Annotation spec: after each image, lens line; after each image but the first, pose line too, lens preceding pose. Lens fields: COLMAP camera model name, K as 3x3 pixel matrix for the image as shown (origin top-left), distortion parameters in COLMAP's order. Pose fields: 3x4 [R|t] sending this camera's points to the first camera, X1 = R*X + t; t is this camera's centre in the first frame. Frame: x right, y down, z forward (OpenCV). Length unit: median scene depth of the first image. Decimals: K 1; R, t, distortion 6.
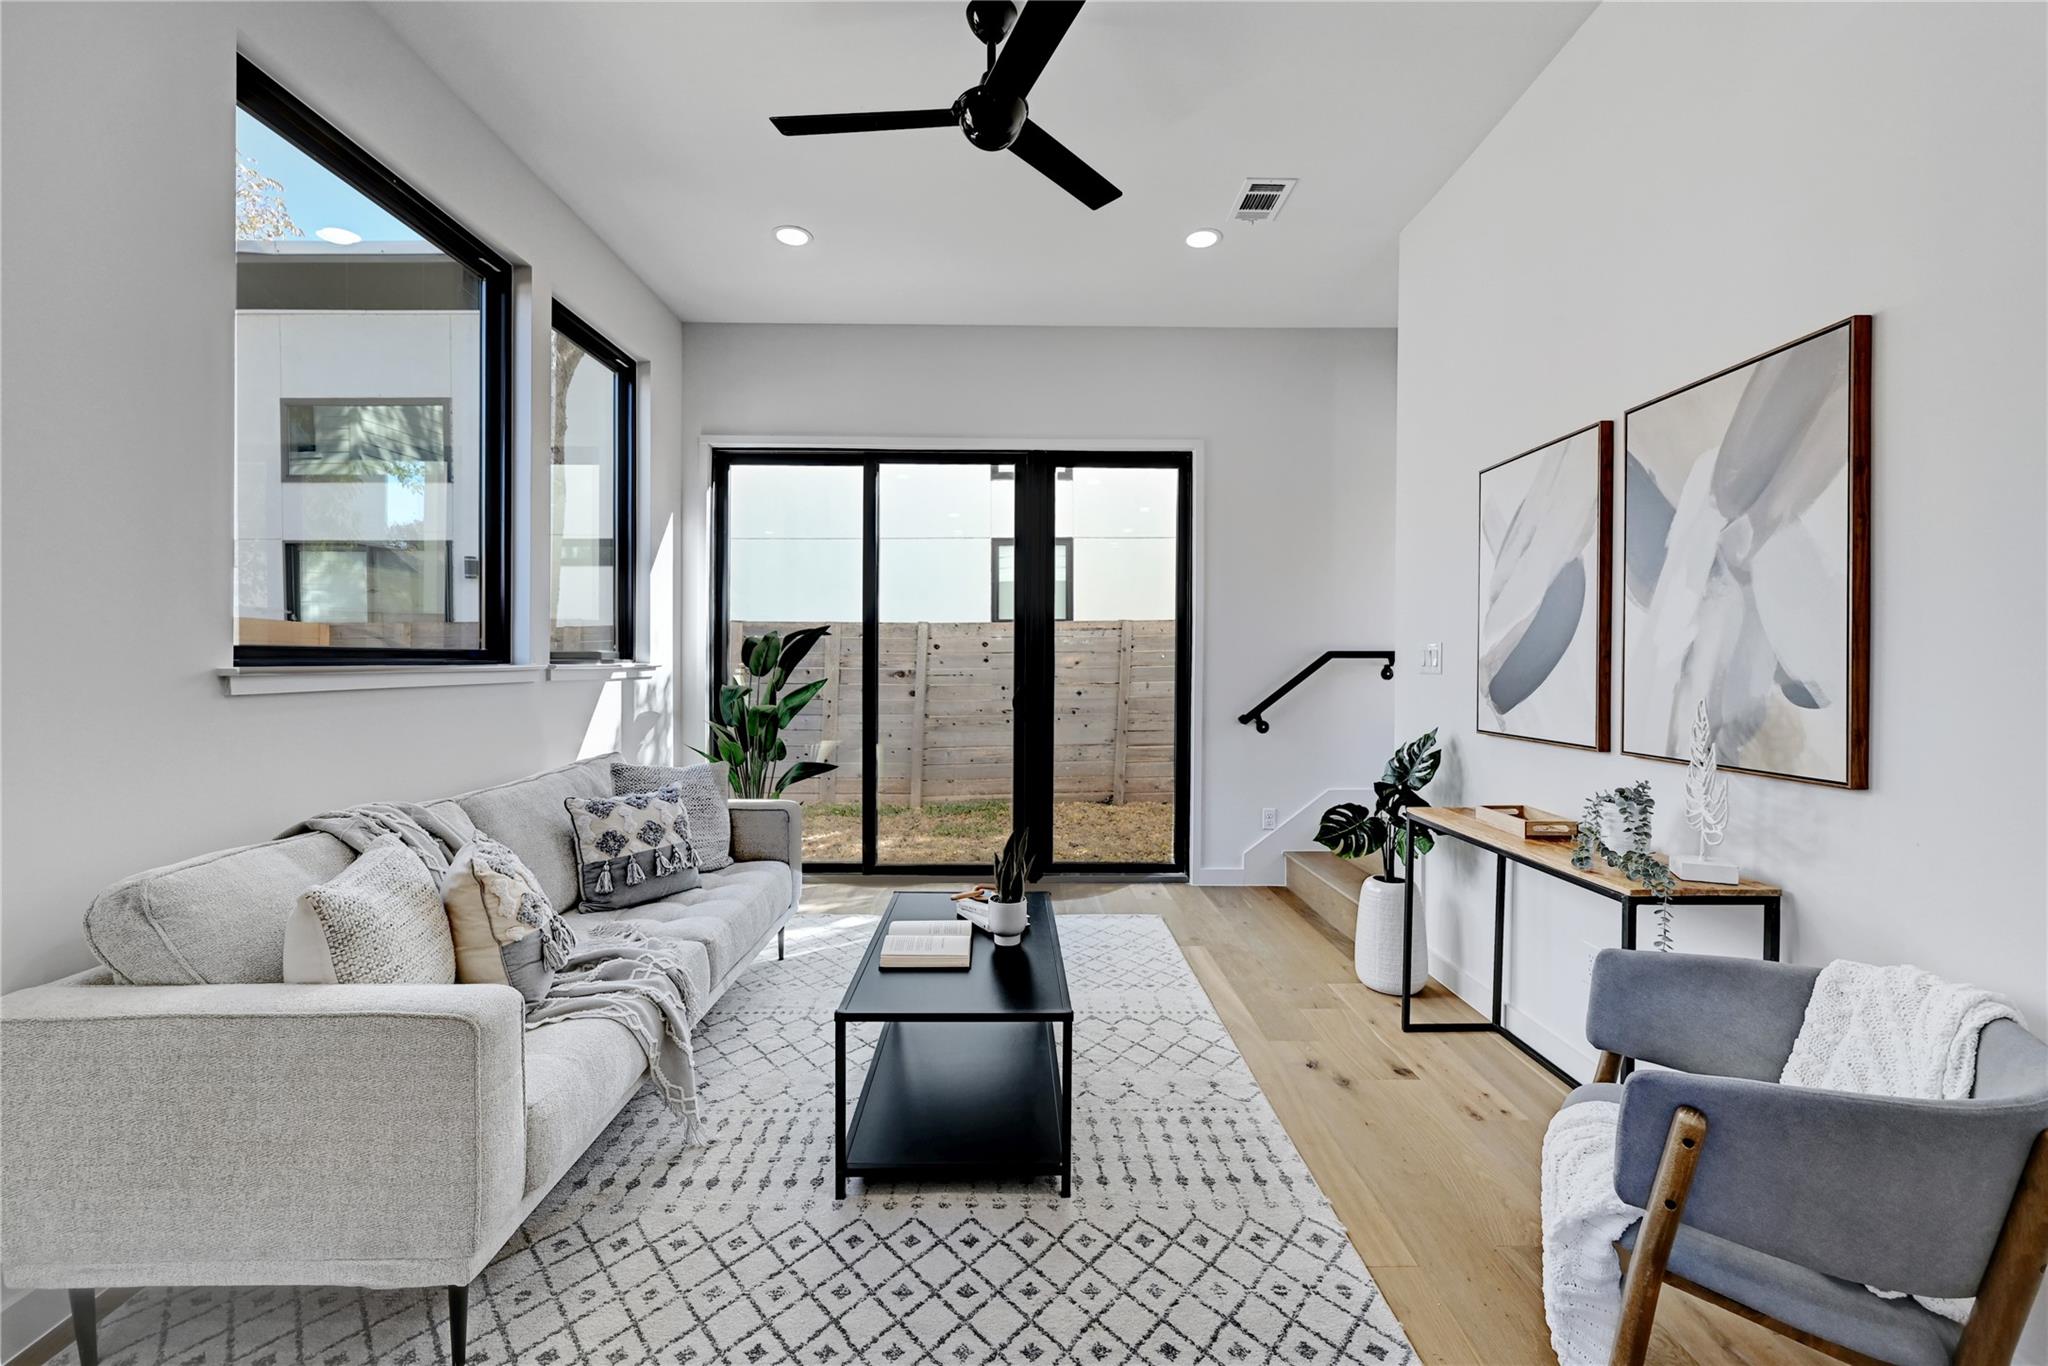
lens RADIAL K [[809.4, 0, 1011.5], [0, 809.4, 680.5], [0, 0, 1]] dist [-0.001215, 0.000628]
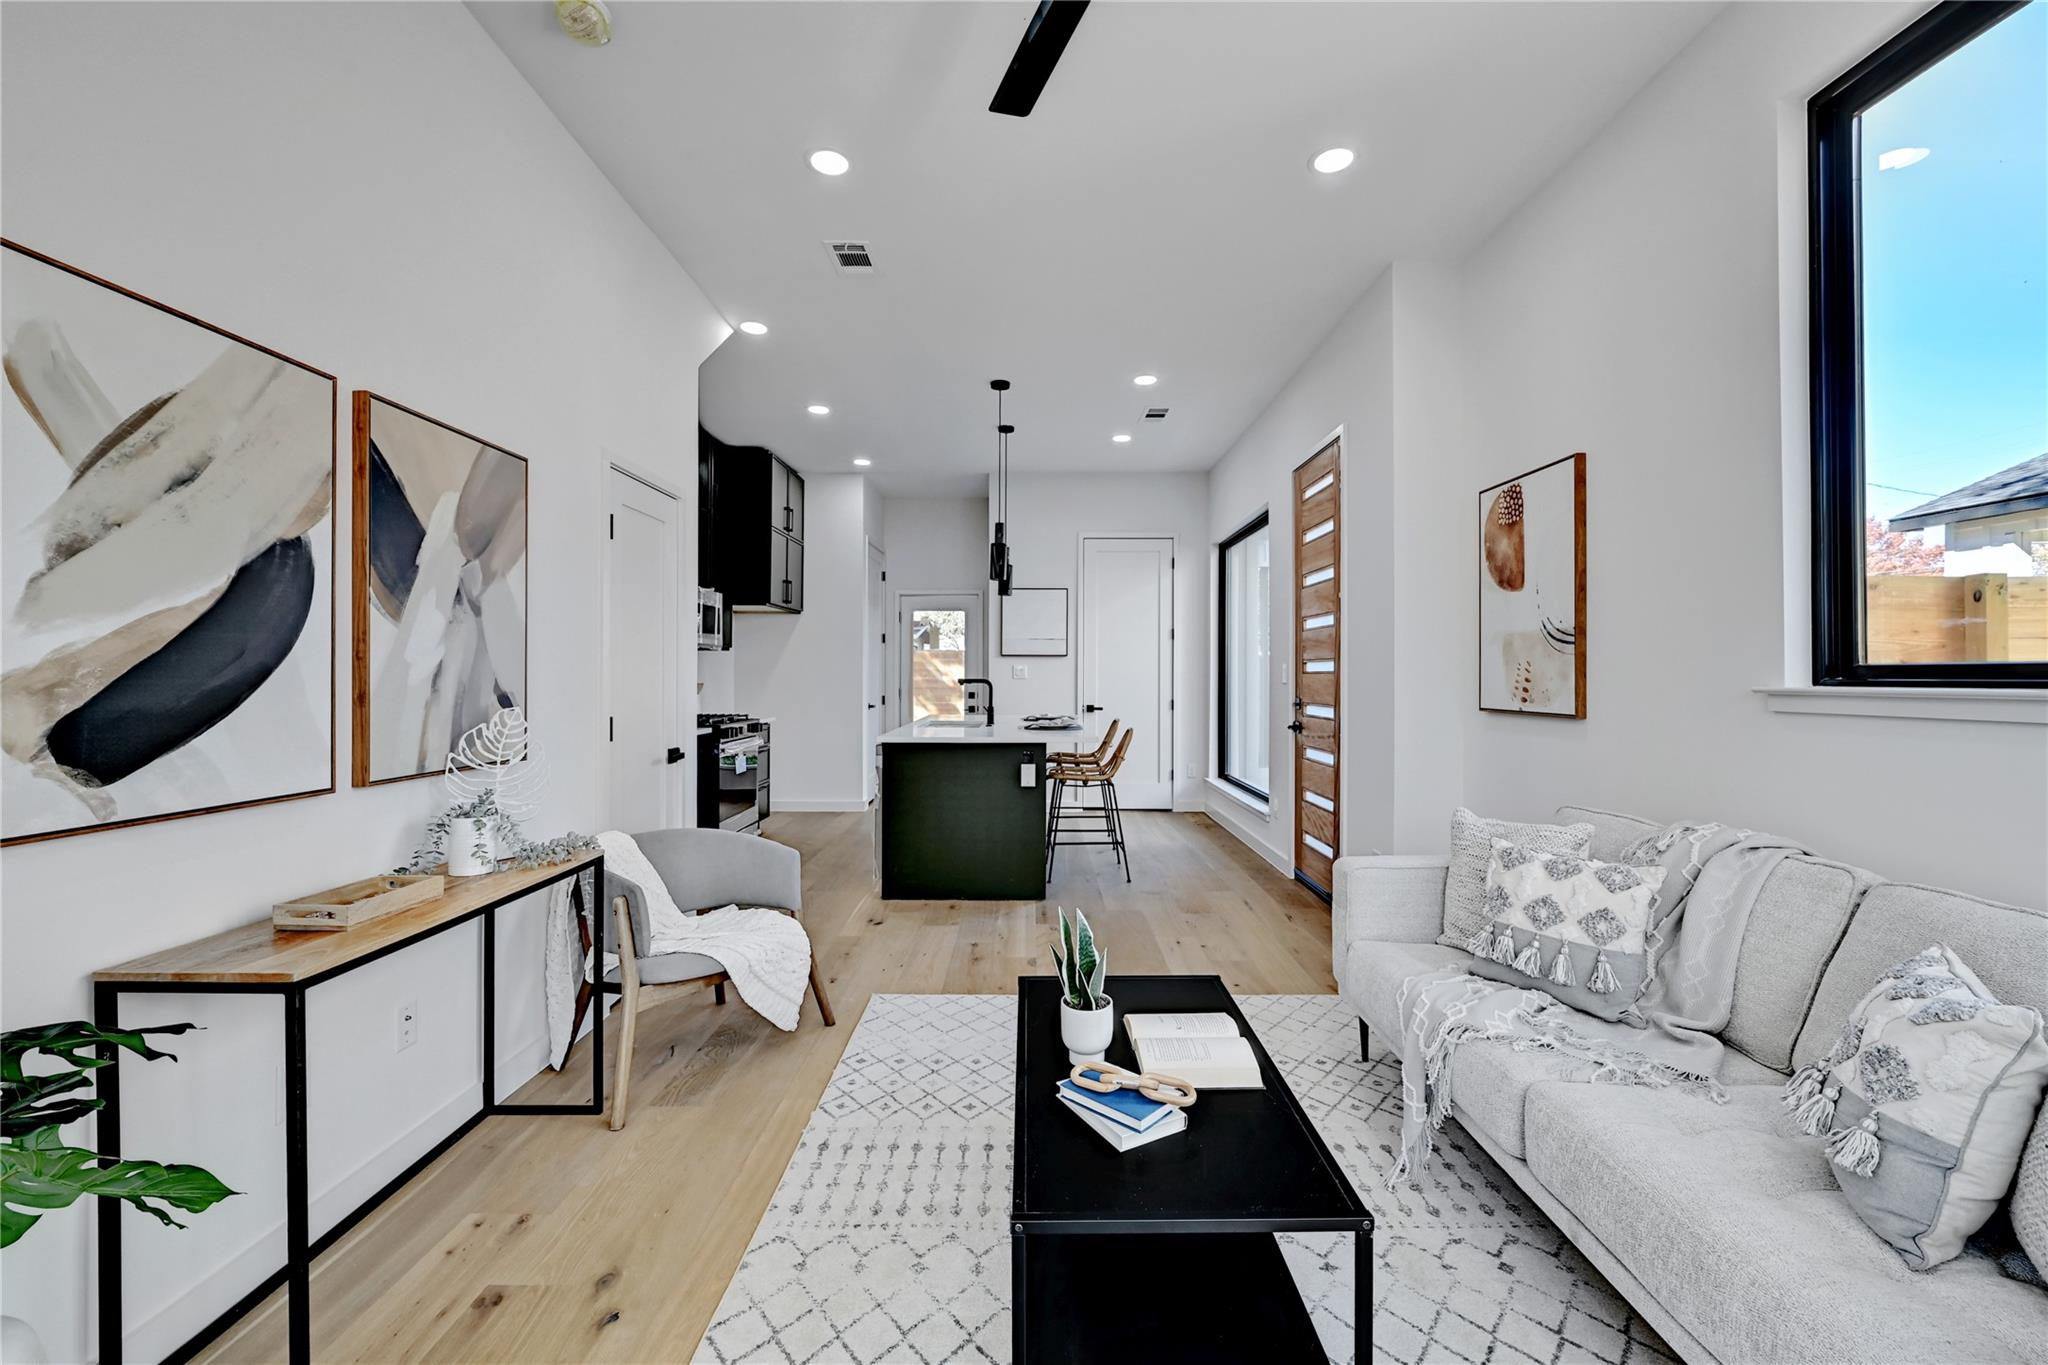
lens RADIAL K [[809.4, 0, 1028.8], [0, 809.4, 672.7], [0, 0, 1]] dist [-0.001215, 0.000628]
pose [[-0.999948, -0.003935, 0.009382, 0.029578], [-0.003698, 0.999678, 0.025092, -0.041782], [-0.009478, 0.025056, -0.999641, 1.417410]]
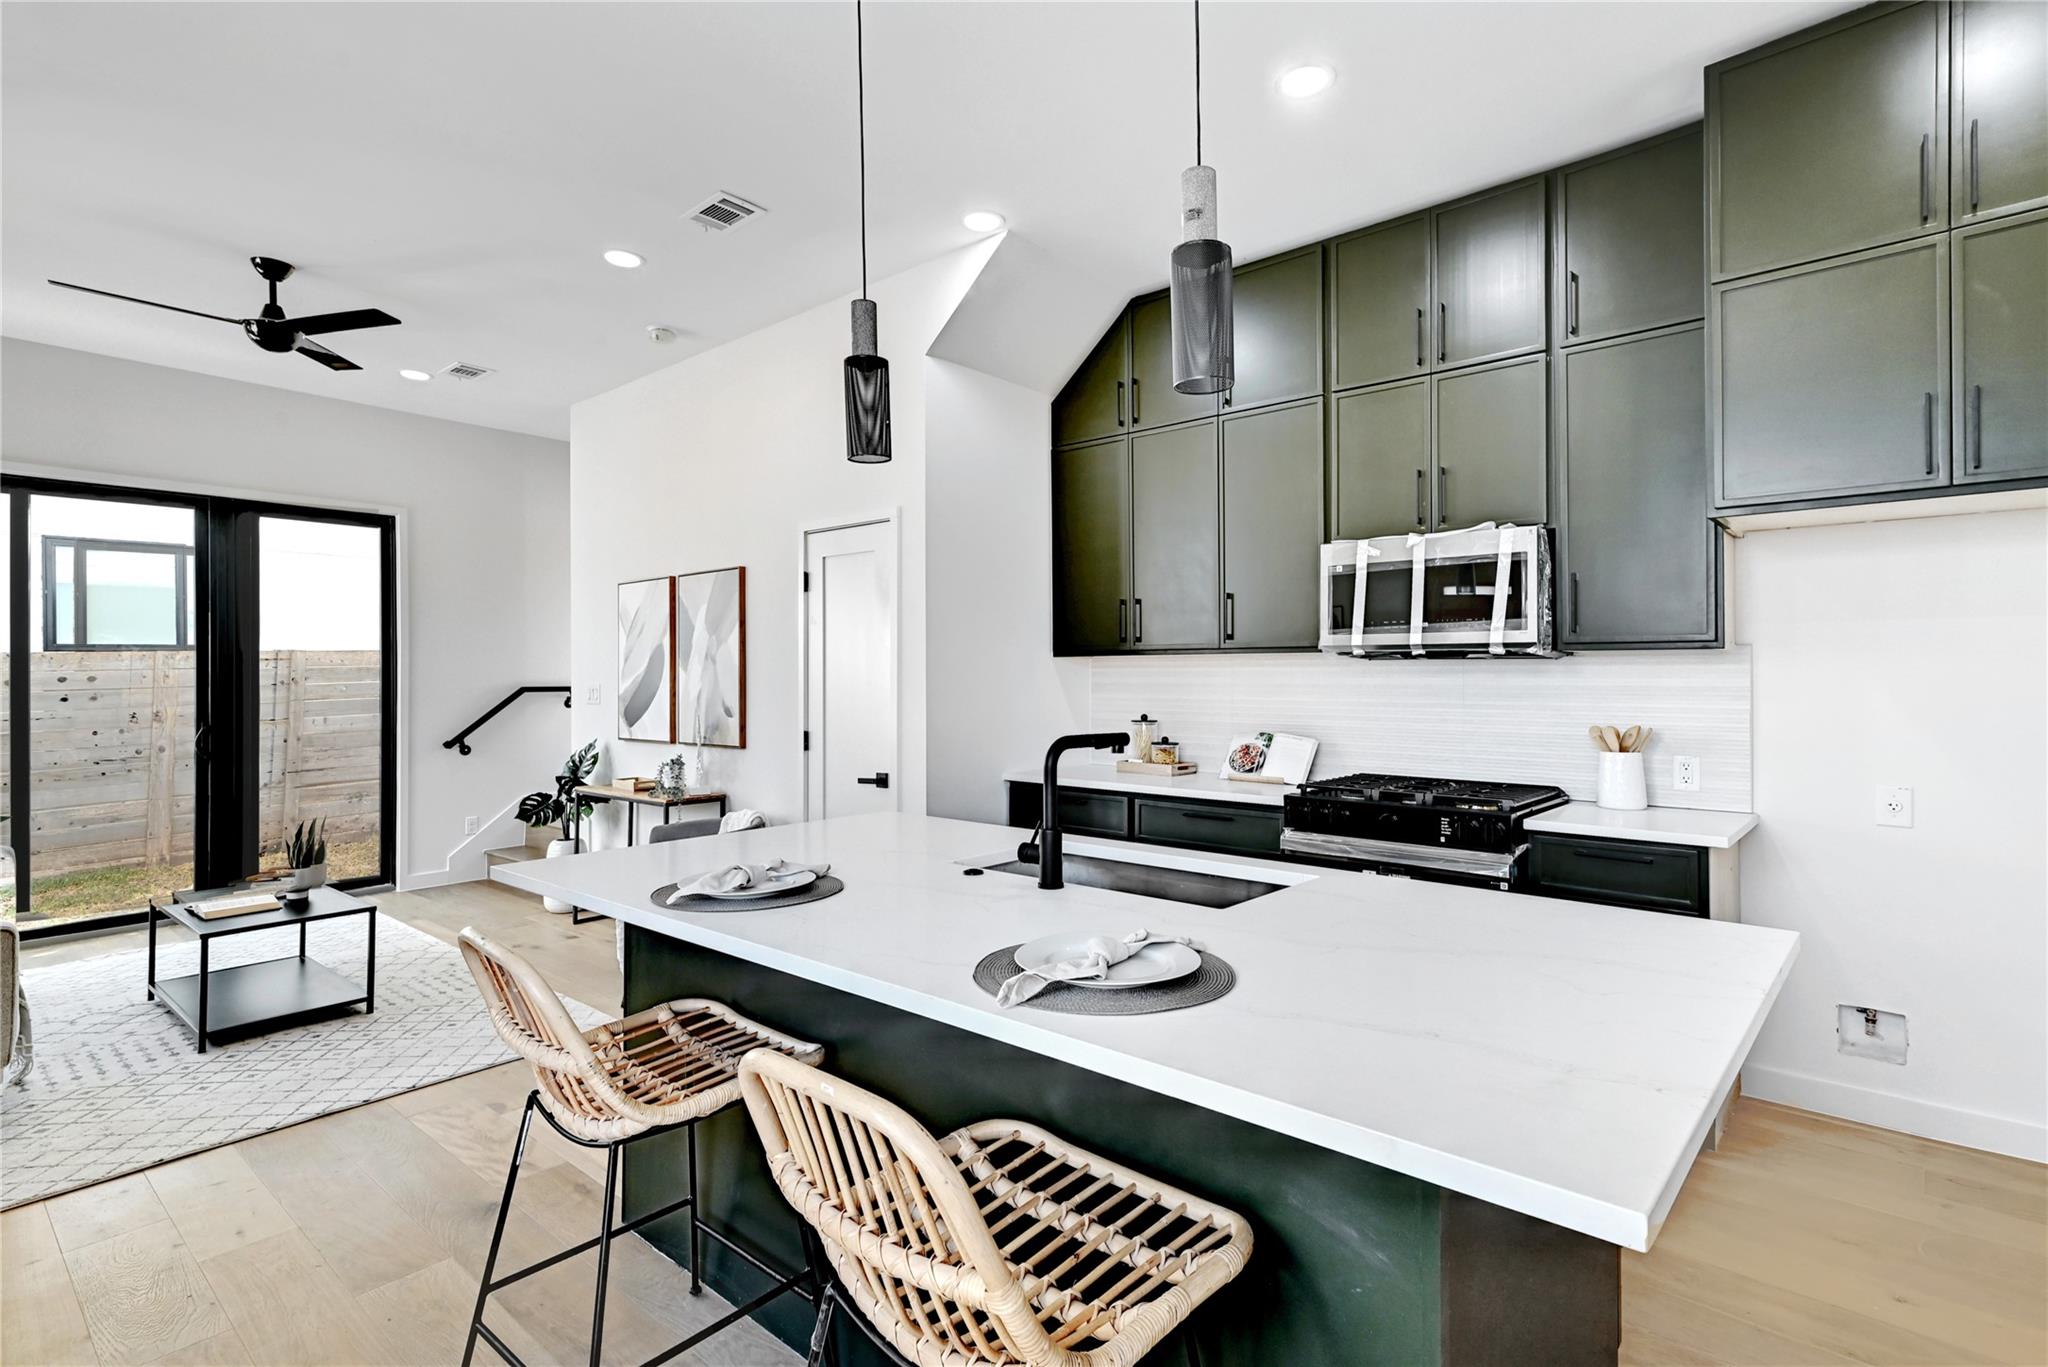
lens RADIAL K [[998.4, 0, 1038.7], [0, 998.4, 670.0], [0, 0, 1]] dist [0.019800, -0.001535]
pose [[0.656660, 0.000186, 0.754187, -0.409368], [0.024143, 0.999482, -0.021268, -0.014380], [-0.753801, 0.032174, 0.656315, -1.004133]]
